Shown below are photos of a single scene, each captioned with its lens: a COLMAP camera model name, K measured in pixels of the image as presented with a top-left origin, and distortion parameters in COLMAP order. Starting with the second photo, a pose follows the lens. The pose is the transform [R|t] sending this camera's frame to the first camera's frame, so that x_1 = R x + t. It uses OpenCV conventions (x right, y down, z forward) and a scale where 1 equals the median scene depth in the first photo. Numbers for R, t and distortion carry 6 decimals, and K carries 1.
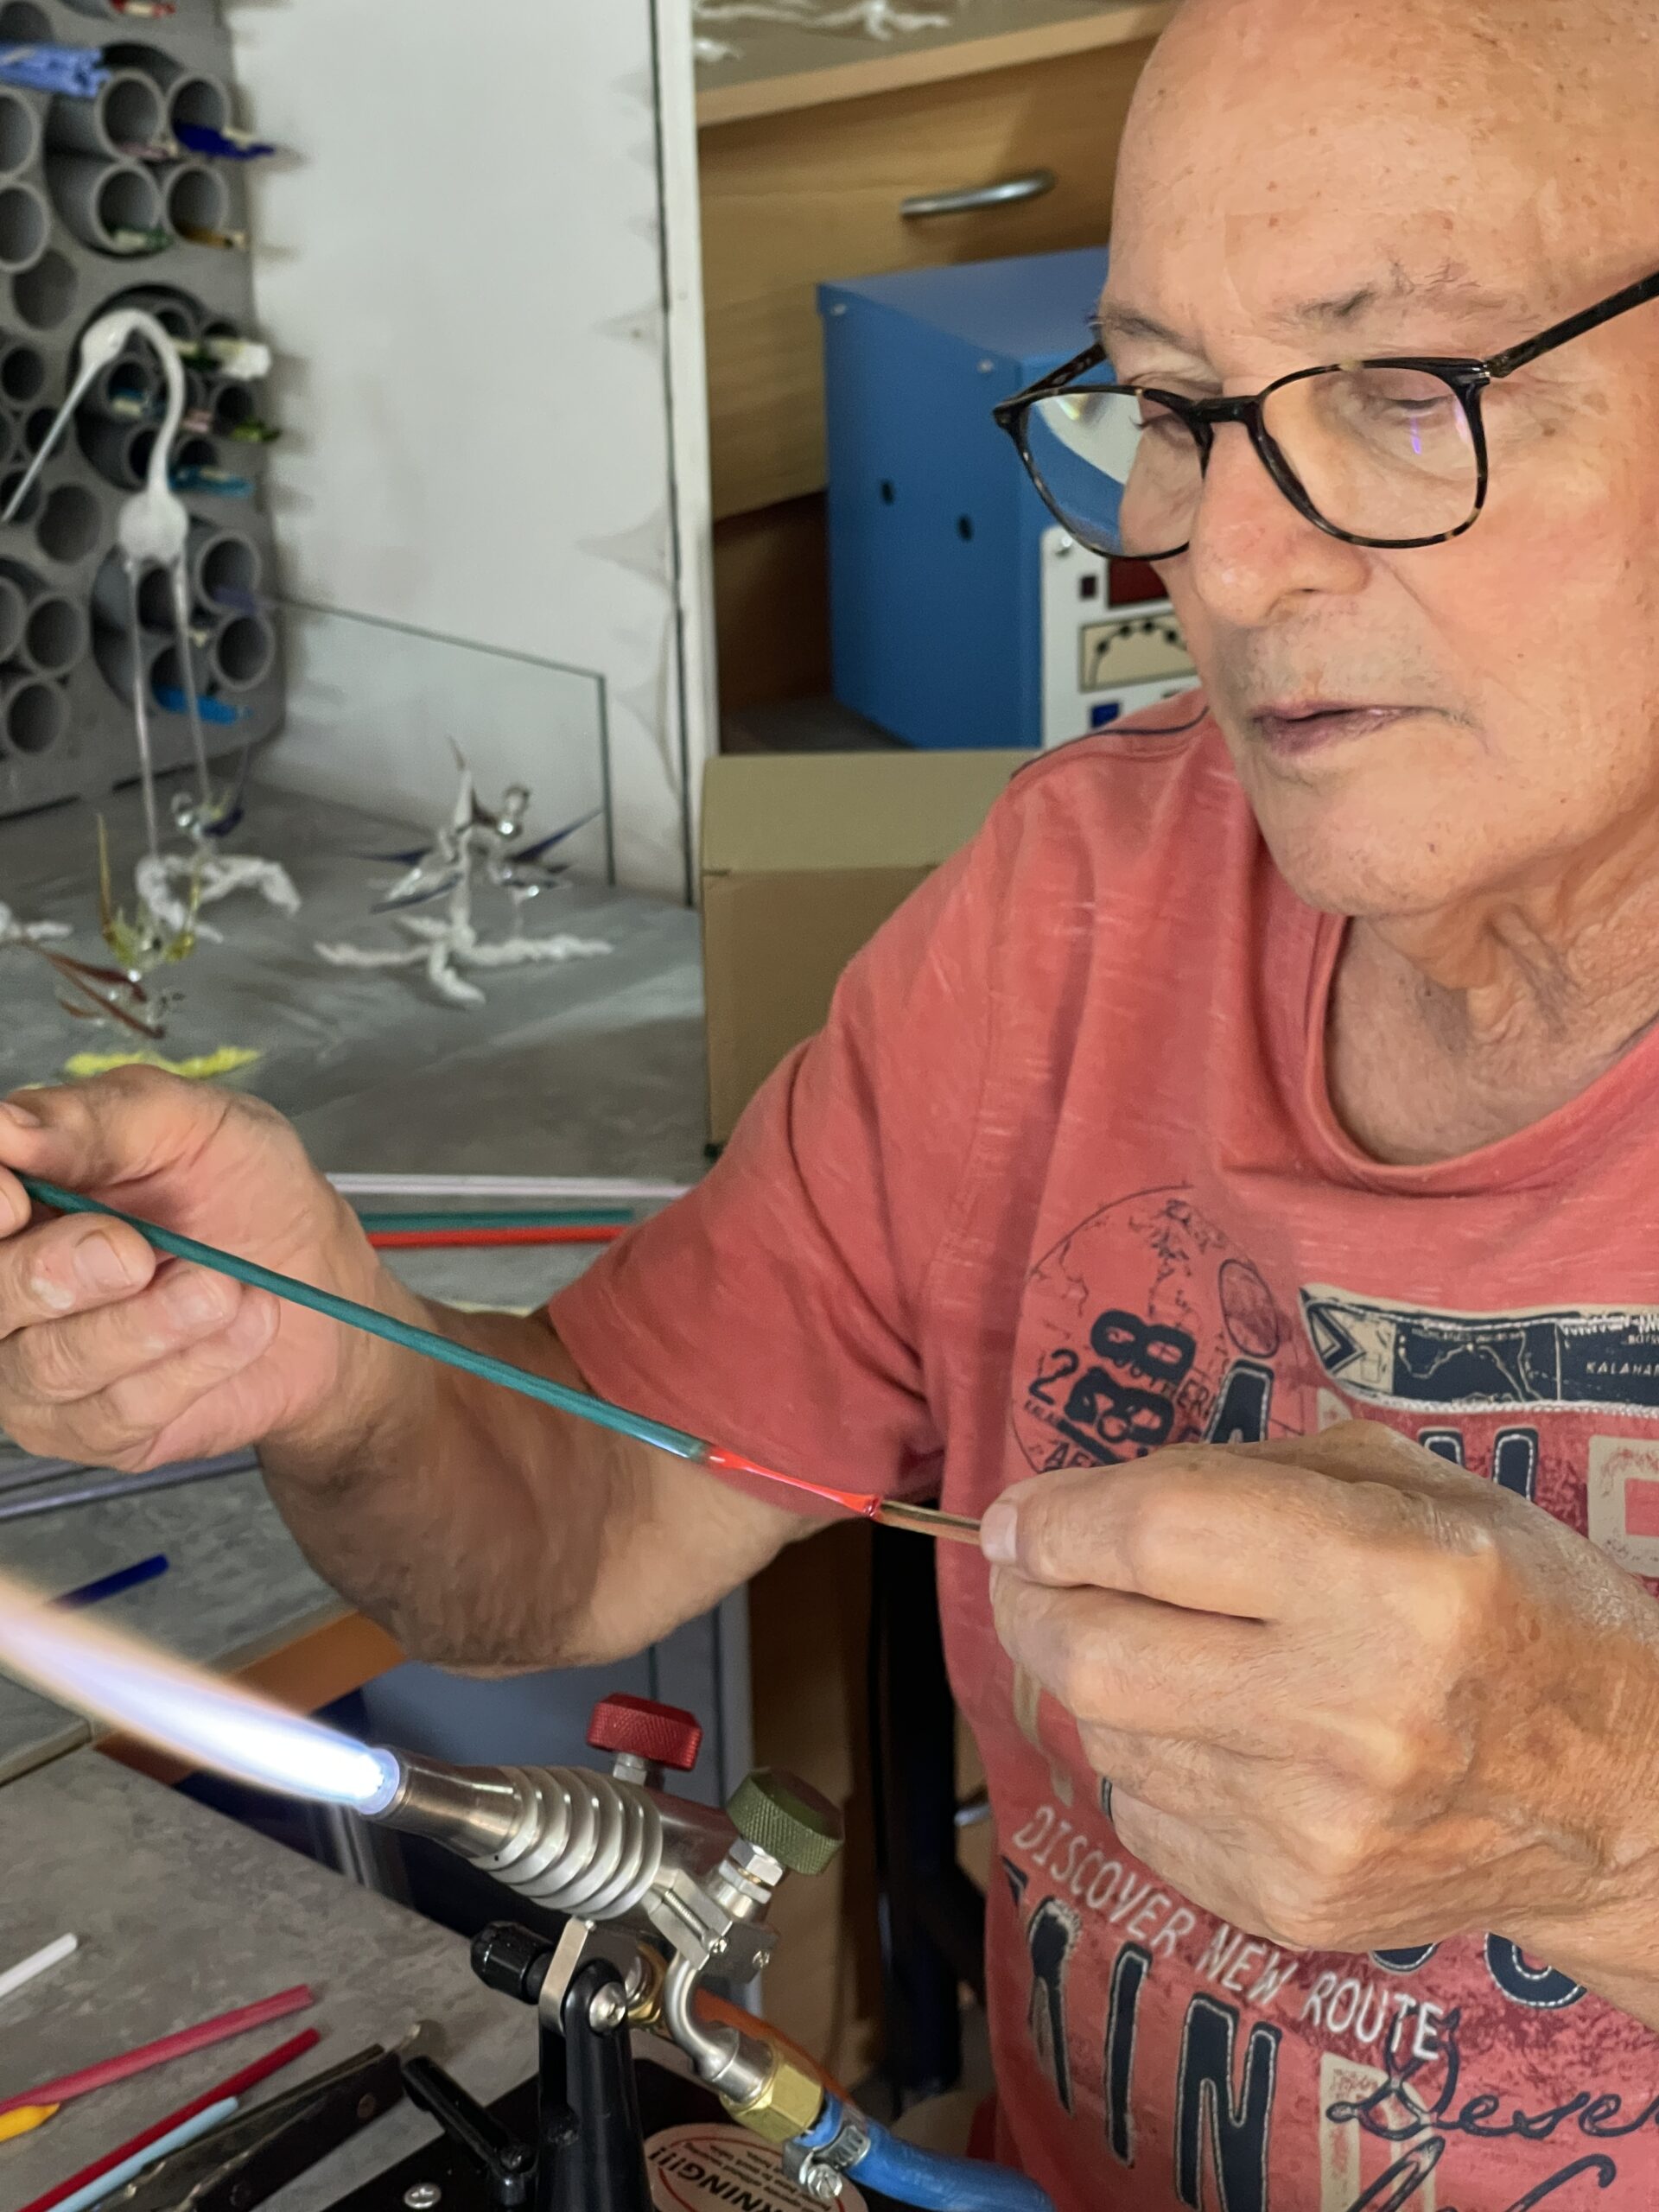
lens RADIAL K [[4240.8, 0, 832.9], [0, 4240.8, 1021.3], [0, 0, 1]] dist [0.217104, -0.105477]
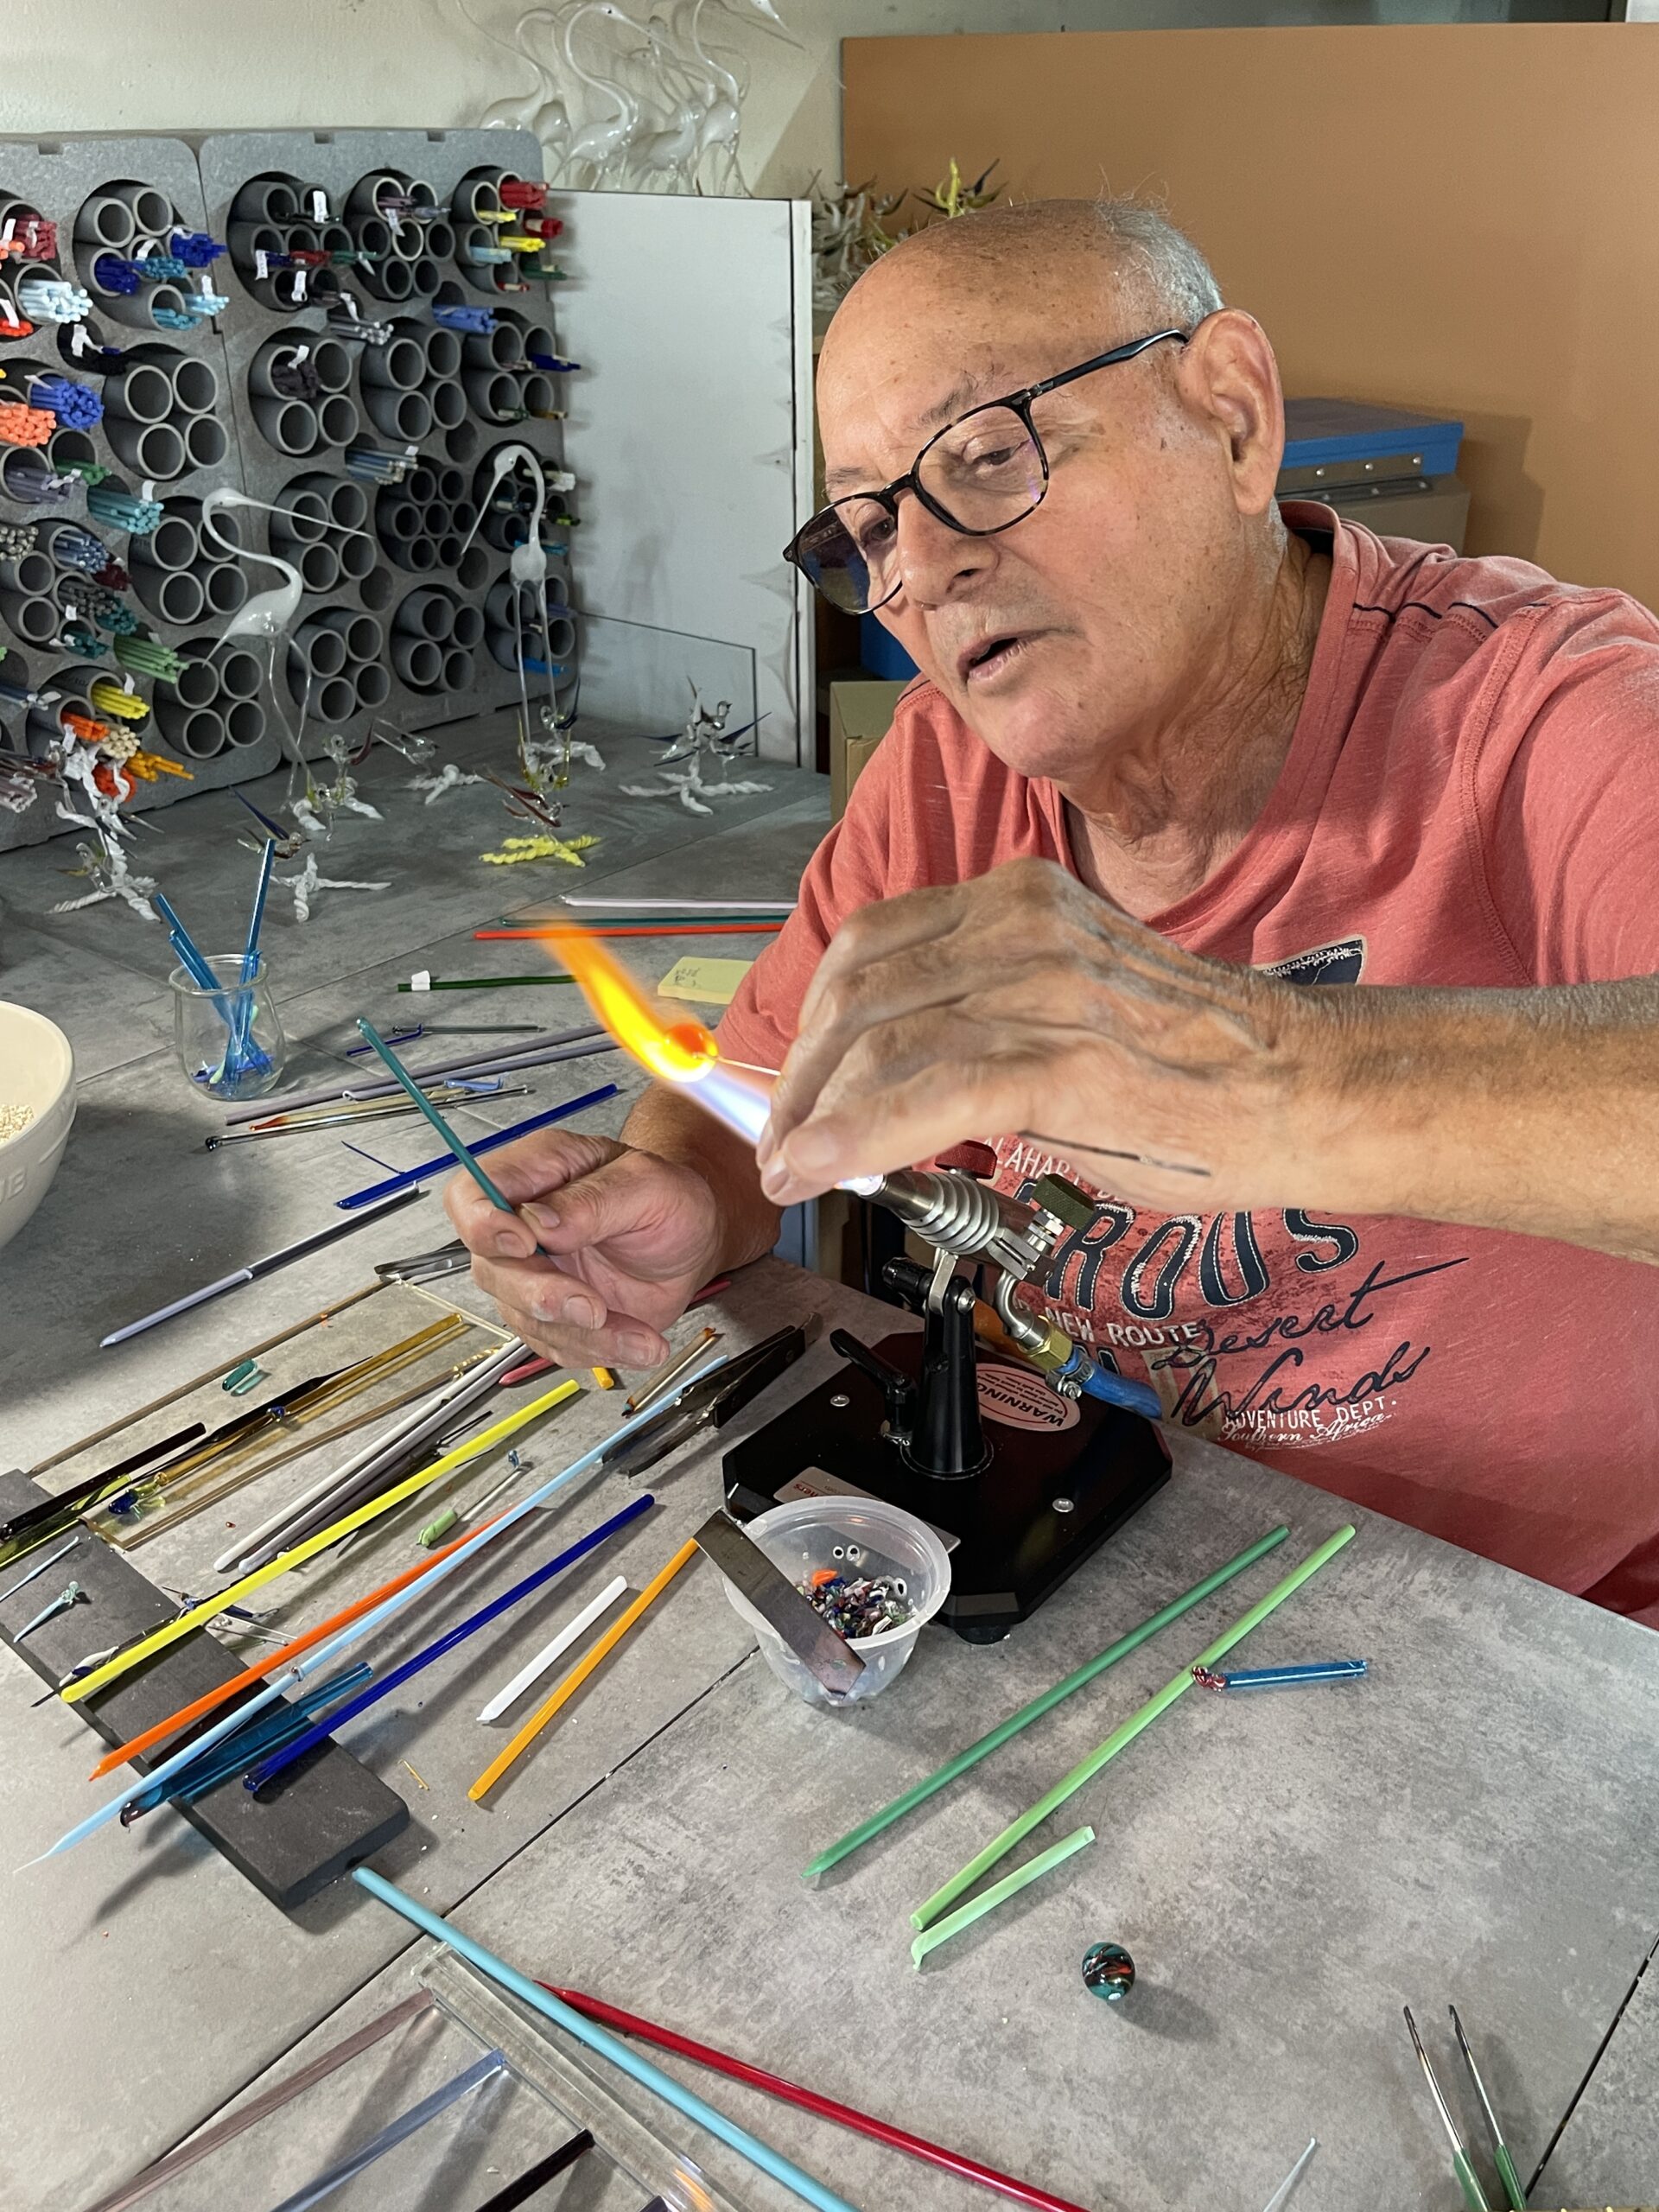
lens RADIAL K [[1980.3, 0, 827.6], [0, 1980.3, 1121.0], [0, 0, 1]] dist [0.027545, -0.004866]
pose [[0.998145, -0.008997, 0.060210, -0.079261], [0.001708, 0.992769, 0.120028, 0.024428], [-0.060854, -0.119703, 0.990943, 0.081323]]
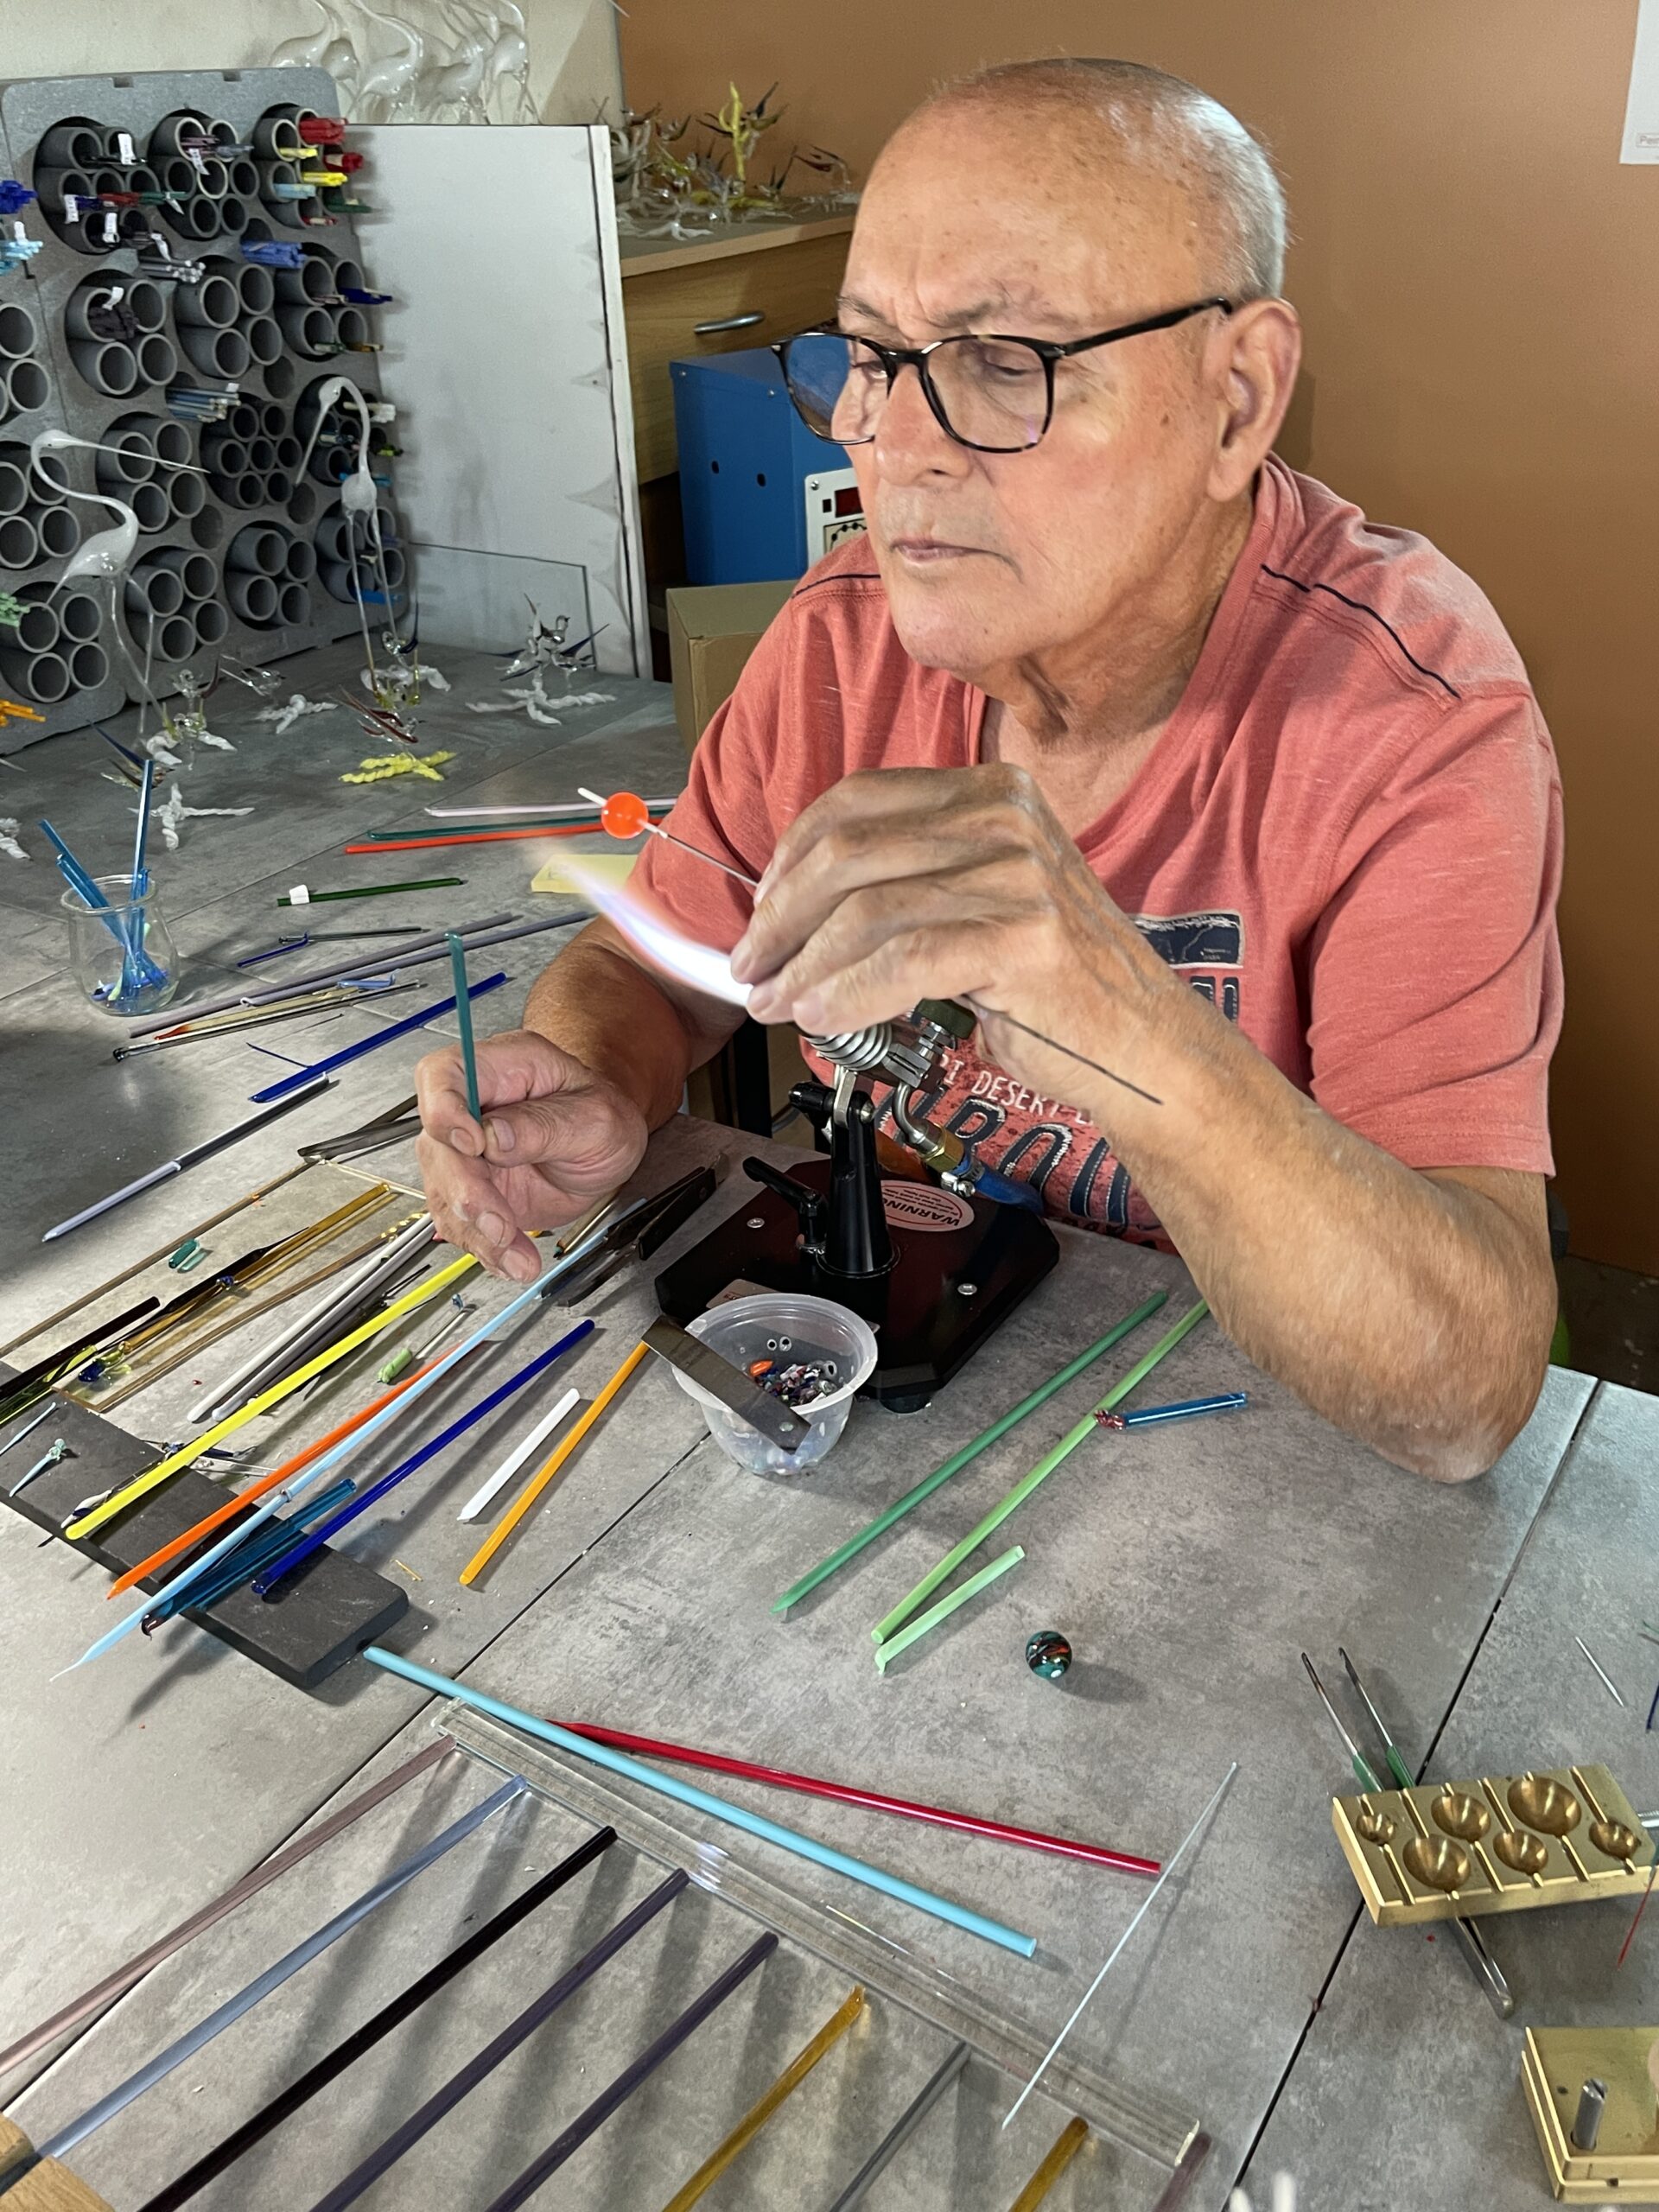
lens RADIAL K [[1980.3, 0, 842.5], [0, 1980.3, 1089.6], [0, 0, 1]] dist [0.024765, 0.004039]
pose [[0.984693, -0.090421, 0.149012, -0.098815], [0.069995, 0.988089, 0.137040, 0.043532], [-0.159629, -0.124512, 0.979293, 0.040113]]
